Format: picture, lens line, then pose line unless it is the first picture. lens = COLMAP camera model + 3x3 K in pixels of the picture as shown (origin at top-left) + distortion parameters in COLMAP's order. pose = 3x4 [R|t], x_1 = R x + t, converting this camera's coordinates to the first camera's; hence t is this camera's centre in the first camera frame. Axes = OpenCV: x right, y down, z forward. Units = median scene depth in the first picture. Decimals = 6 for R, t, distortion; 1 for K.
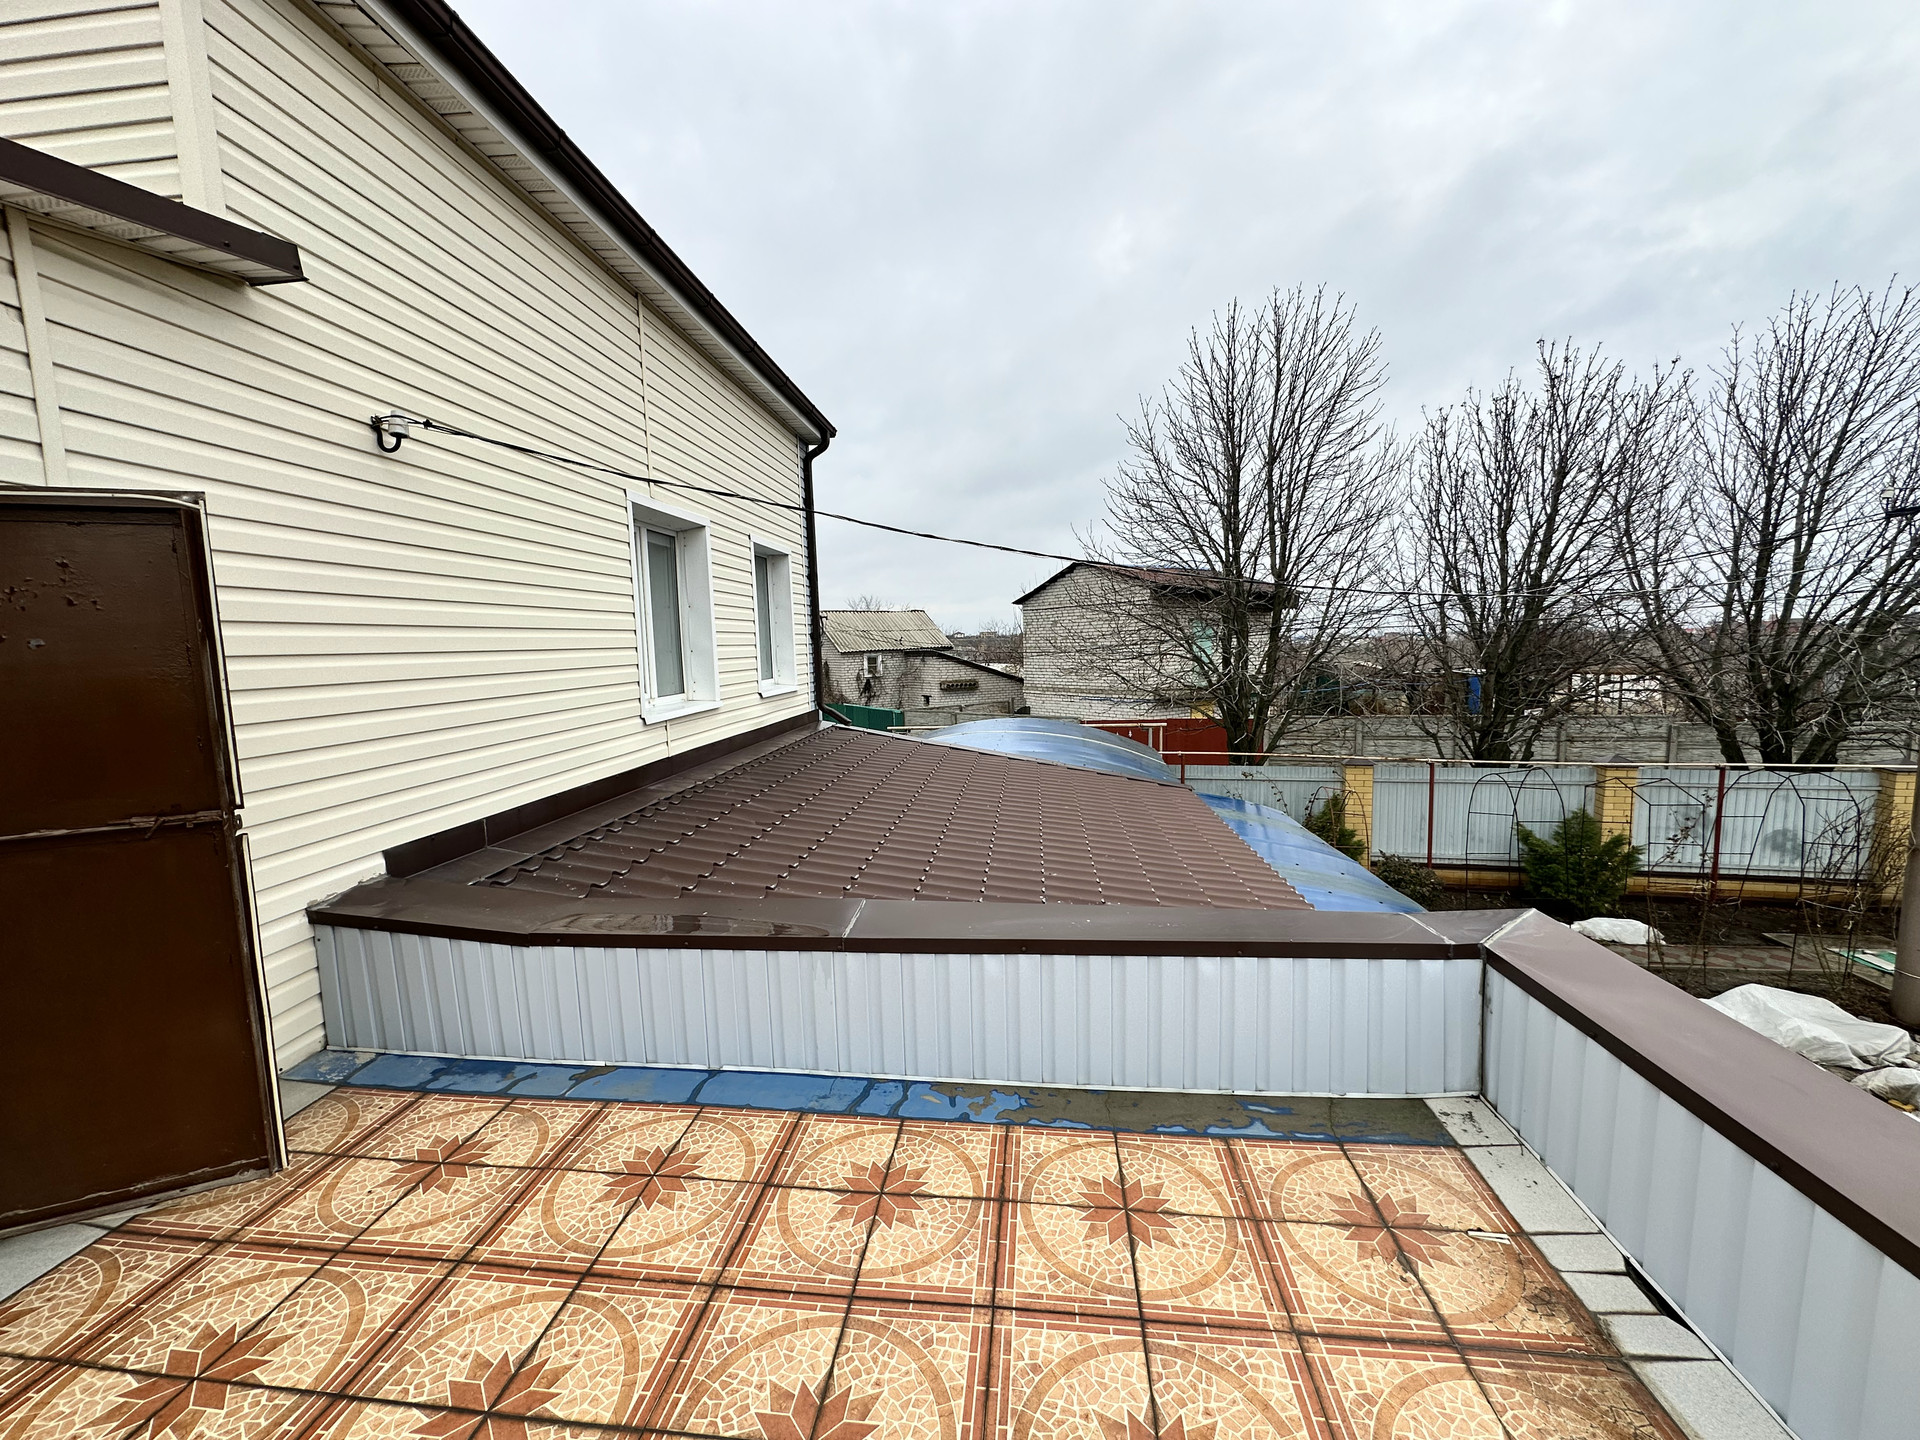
lens RADIAL K [[772.6, 0, 960.0], [0, 772.6, 720.0], [0, 0, 1]] dist [0.032235, 0.000092]
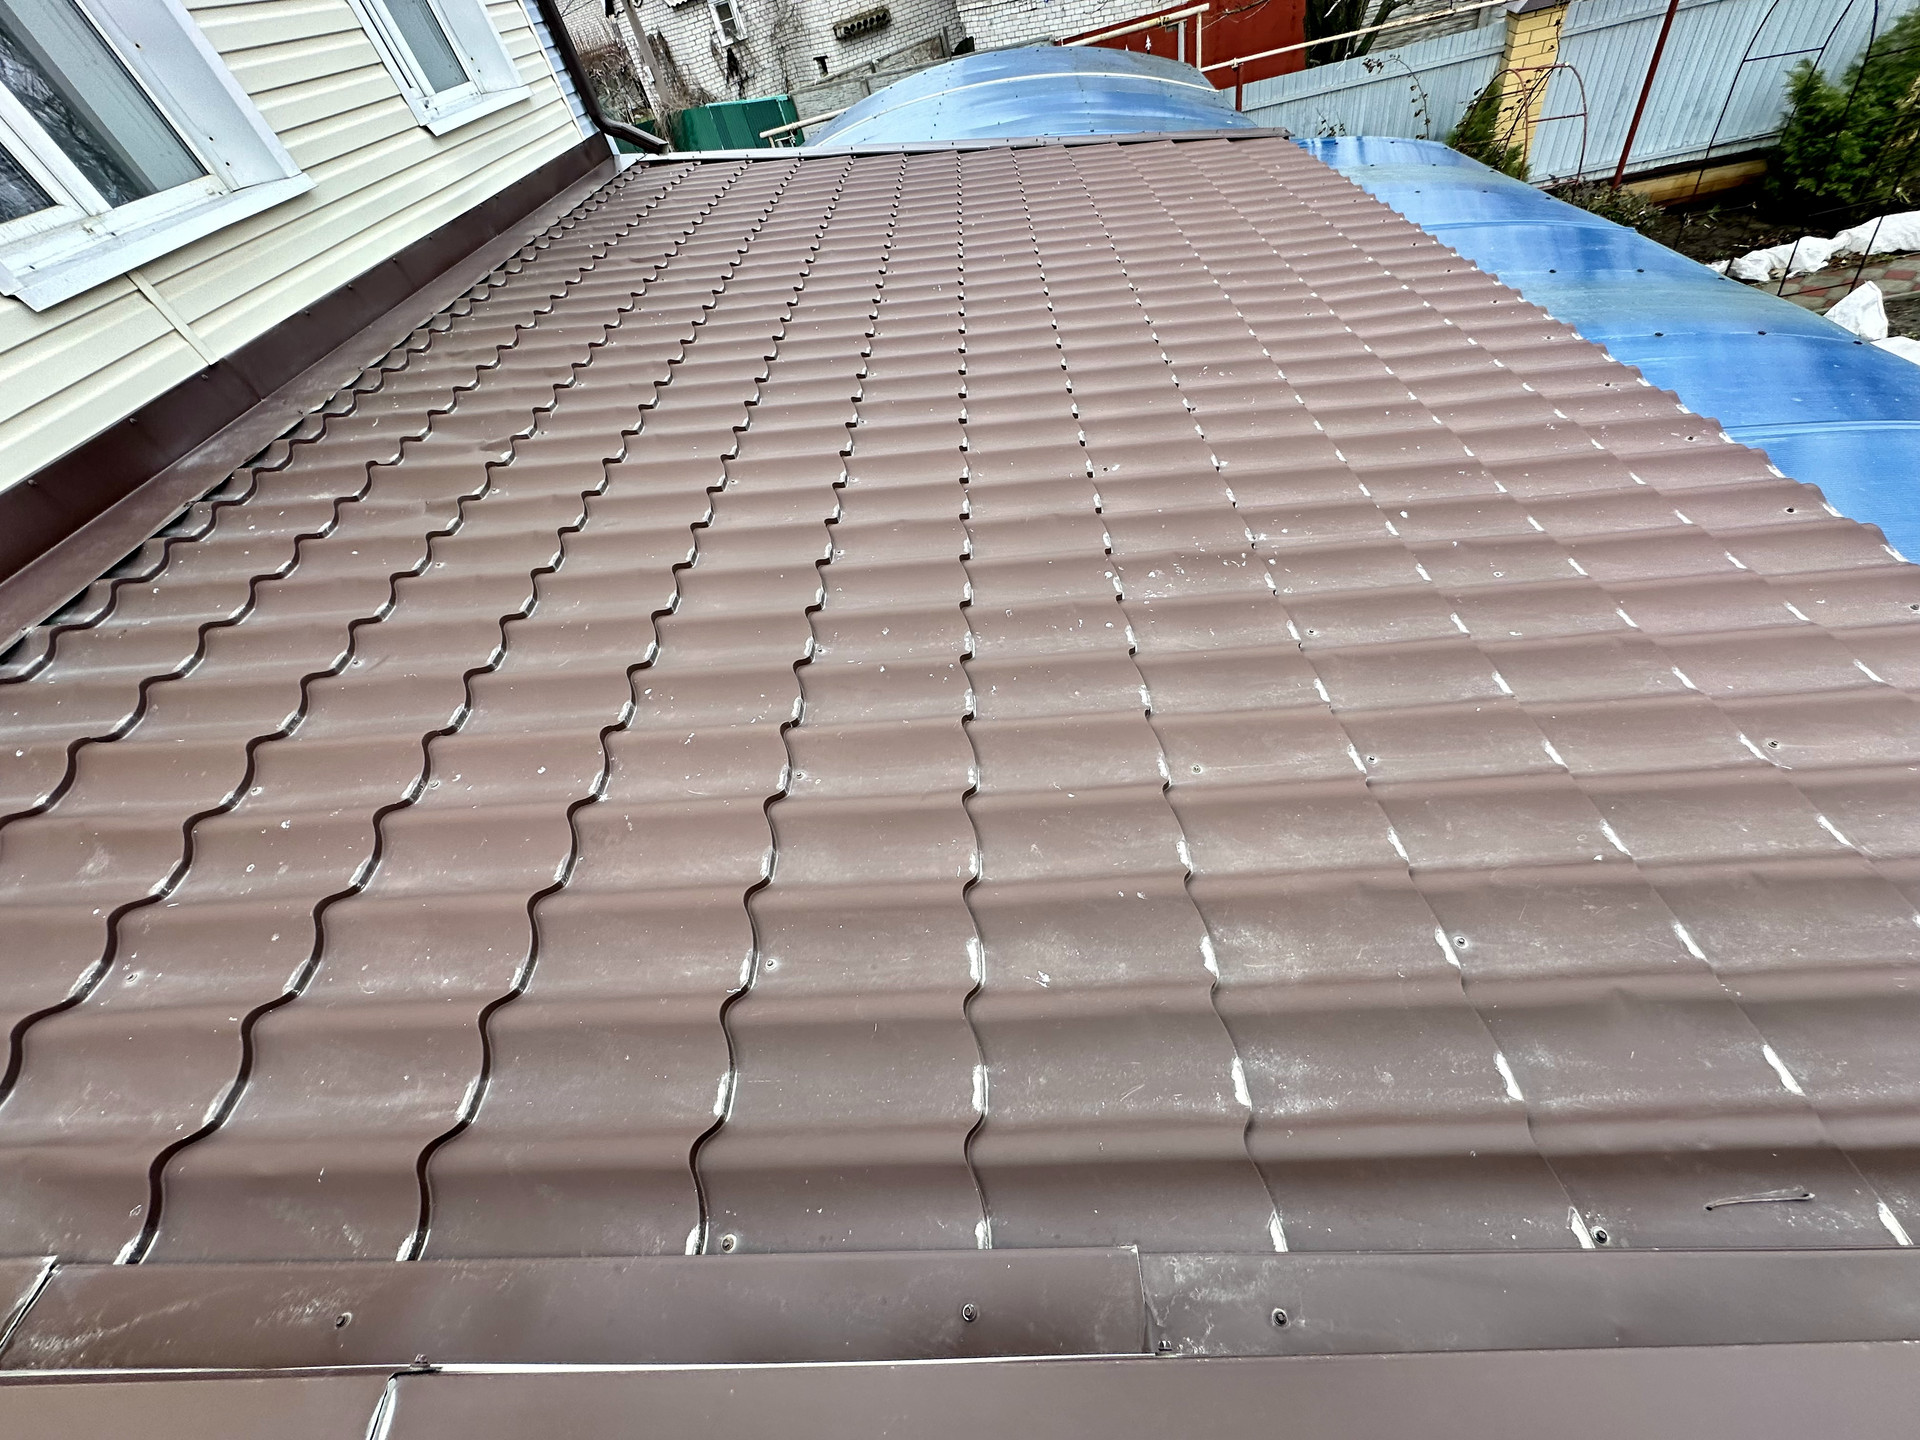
lens RADIAL K [[765.8, 0, 959.4], [0, 765.8, 718.6], [0, 0, 1]] dist [-0.002702, 0.000354]
pose [[0.976884, -0.200228, -0.074881, 0.021552], [0.201742, 0.747647, 0.632712, 0.005687], [-0.070702, -0.633192, 0.770759, 0.241879]]
